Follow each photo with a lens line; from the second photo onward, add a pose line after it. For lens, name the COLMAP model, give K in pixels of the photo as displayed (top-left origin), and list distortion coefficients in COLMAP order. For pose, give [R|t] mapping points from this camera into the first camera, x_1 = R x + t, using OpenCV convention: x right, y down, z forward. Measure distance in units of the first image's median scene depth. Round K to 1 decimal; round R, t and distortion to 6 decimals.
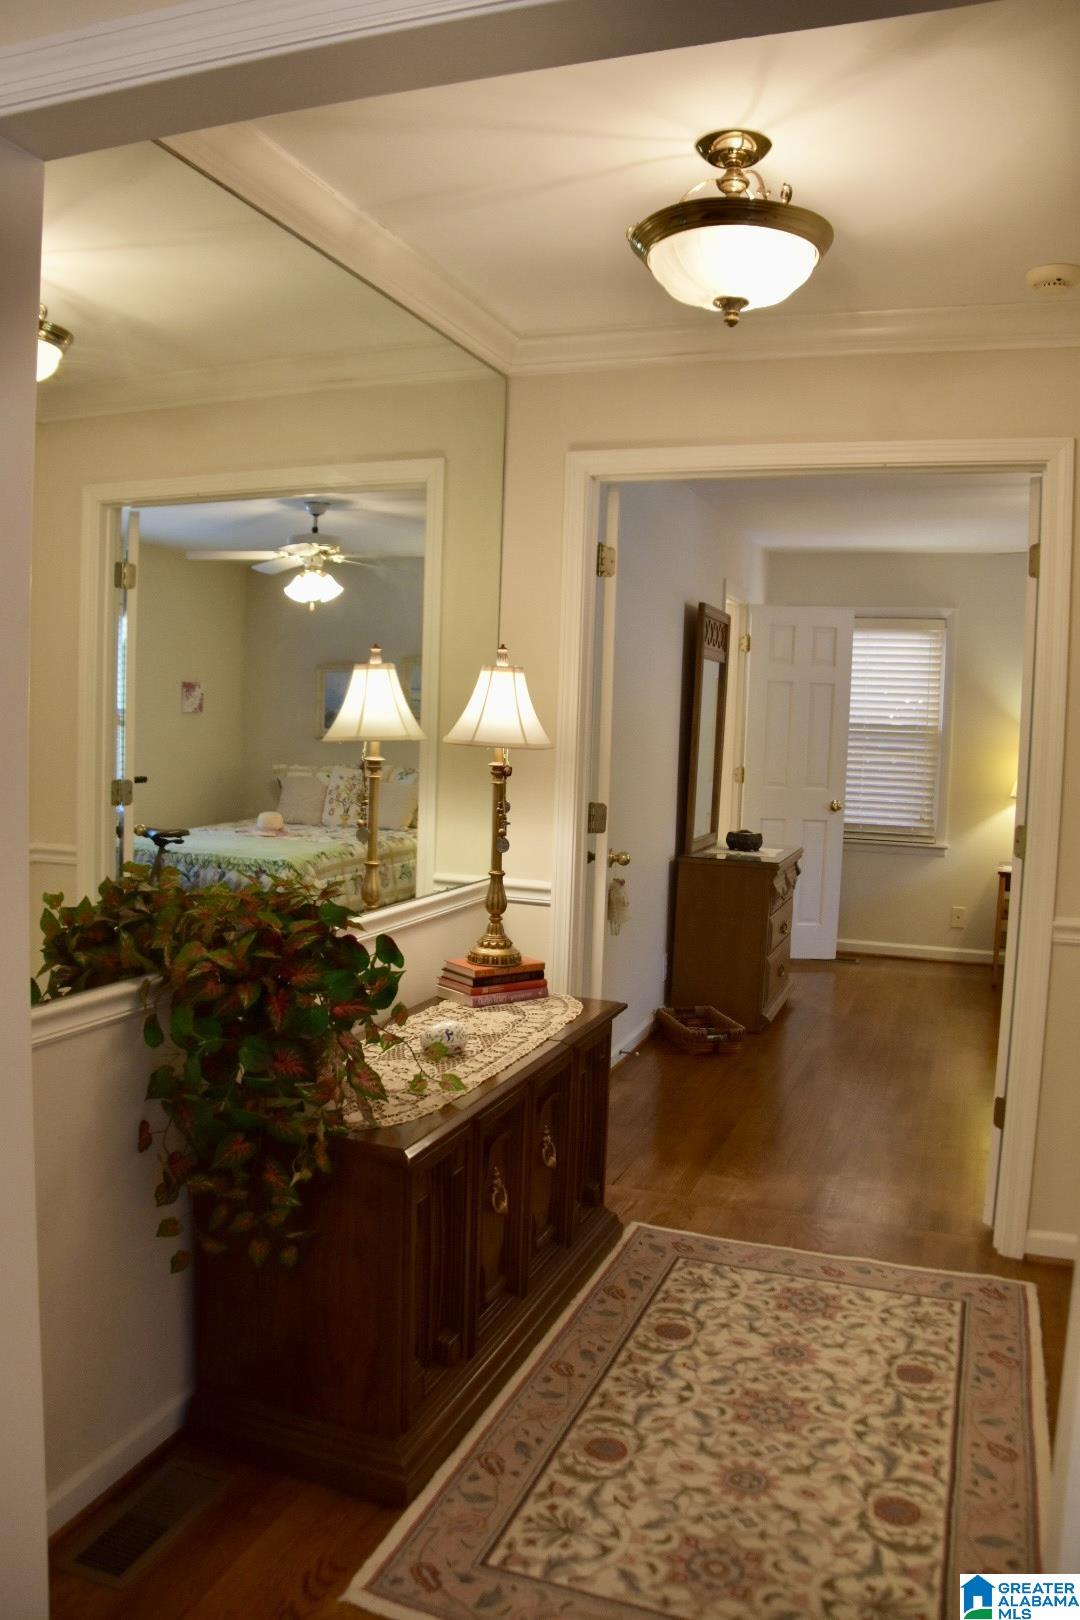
lens RADIAL K [[1274.4, 0, 547.3], [0, 1274.4, 797.2], [0, 0, 1]] dist [-0.175729, 0.107208]
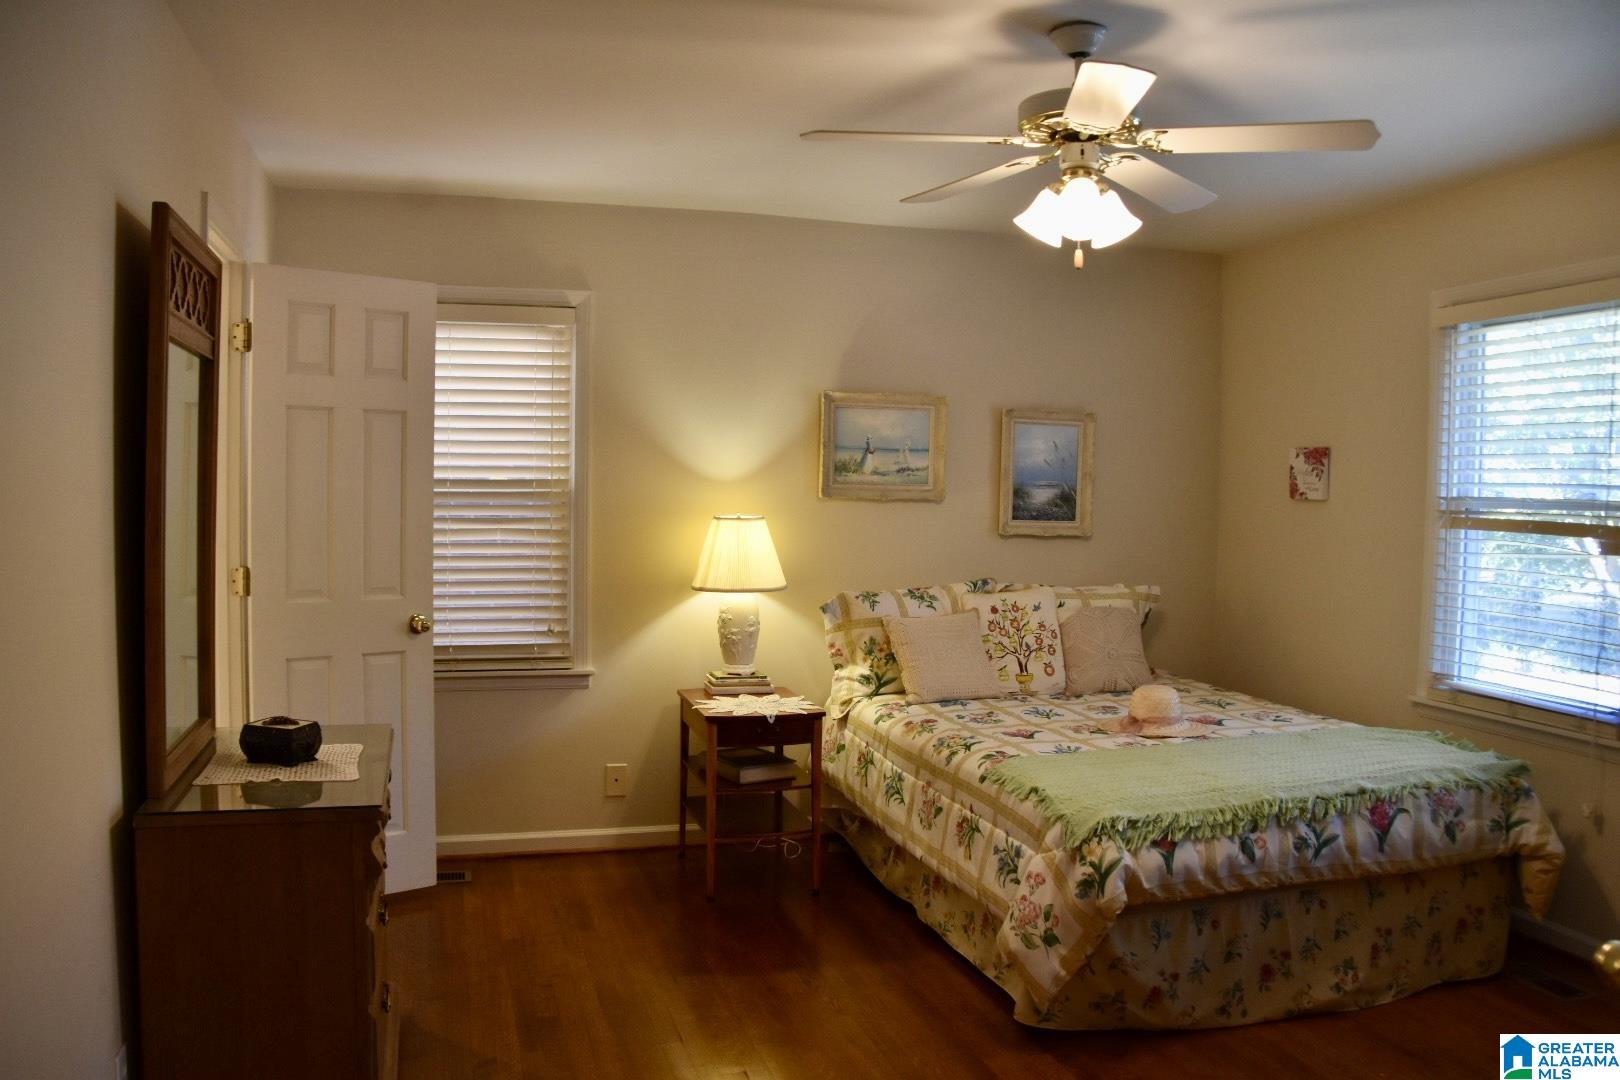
lens RADIAL K [[1274.4, 0, 804.2], [0, 1274.4, 551.8], [0, 0, 1]] dist [-0.175729, 0.107208]
pose [[0.818004, -0.053684, 0.572702, 0.048021], [0.054308, 0.998396, 0.016019, -0.025674], [-0.572643, 0.017999, 0.819607, 0.434733]]
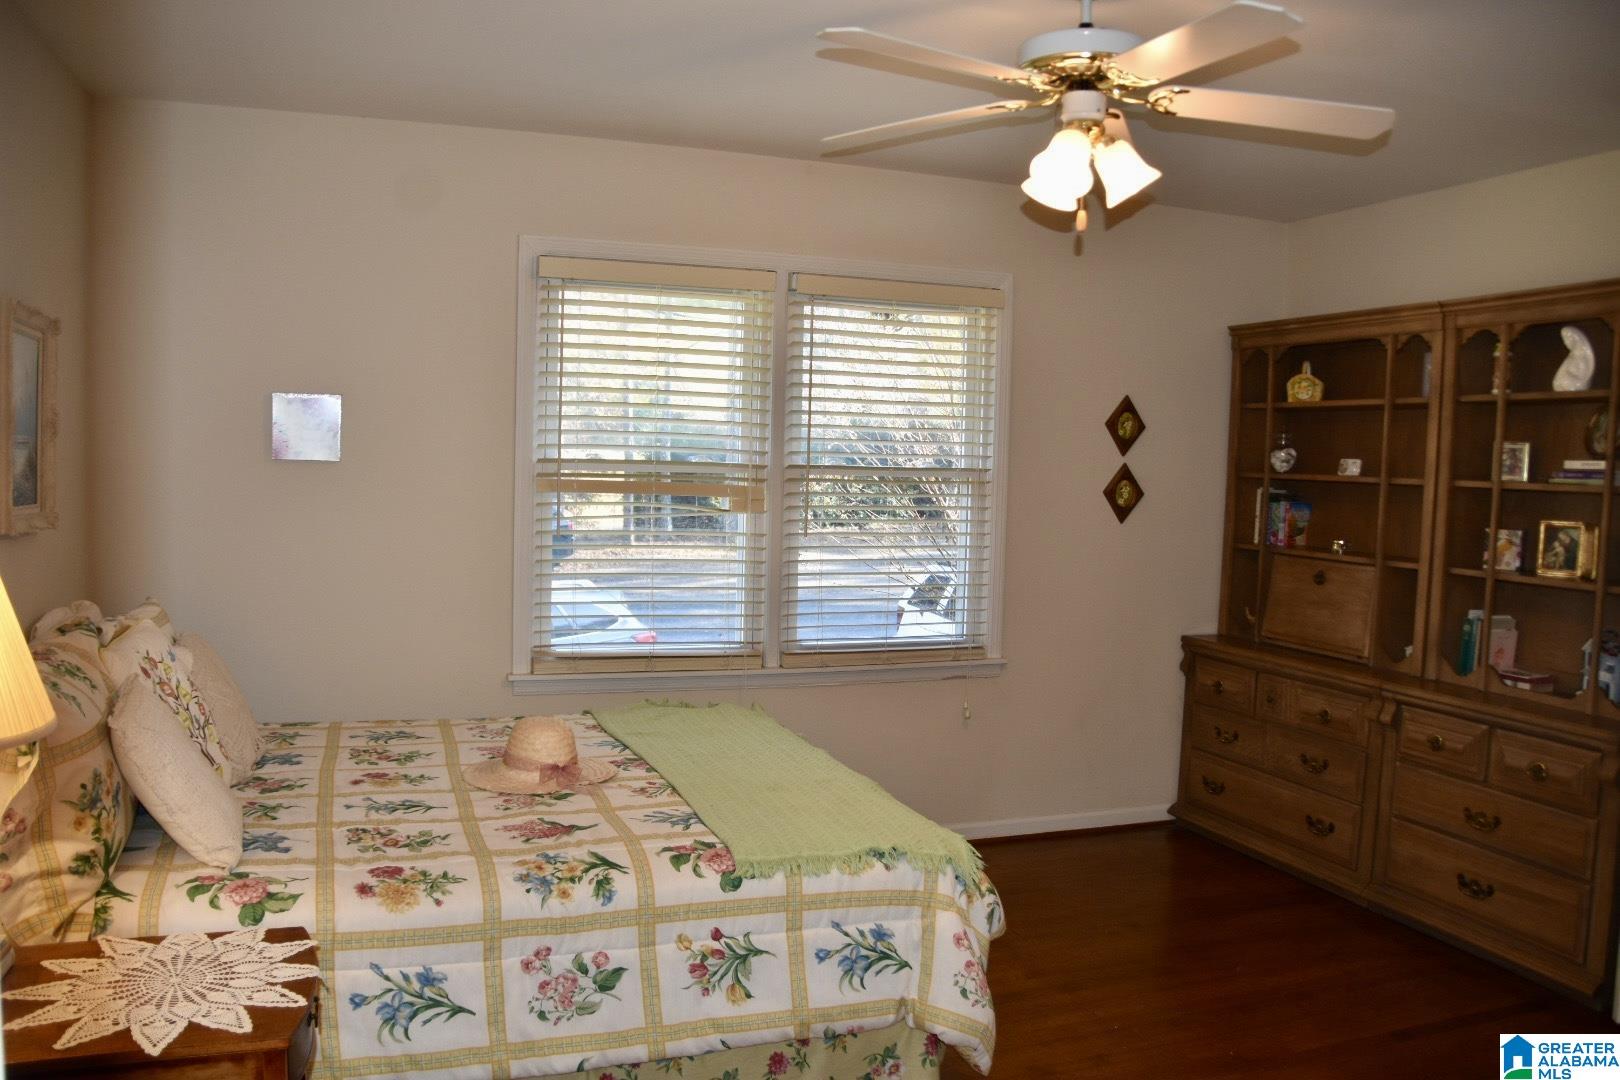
lens RADIAL K [[1274.4, 0, 810.1], [0, 1274.4, 541.8], [0, 0, 1]] dist [-0.175729, 0.107208]
pose [[-0.640509, -0.103722, 0.760914, 0.117793], [-0.004873, 0.991366, 0.131034, -0.068912], [-0.767935, 0.080220, -0.635485, 1.039261]]
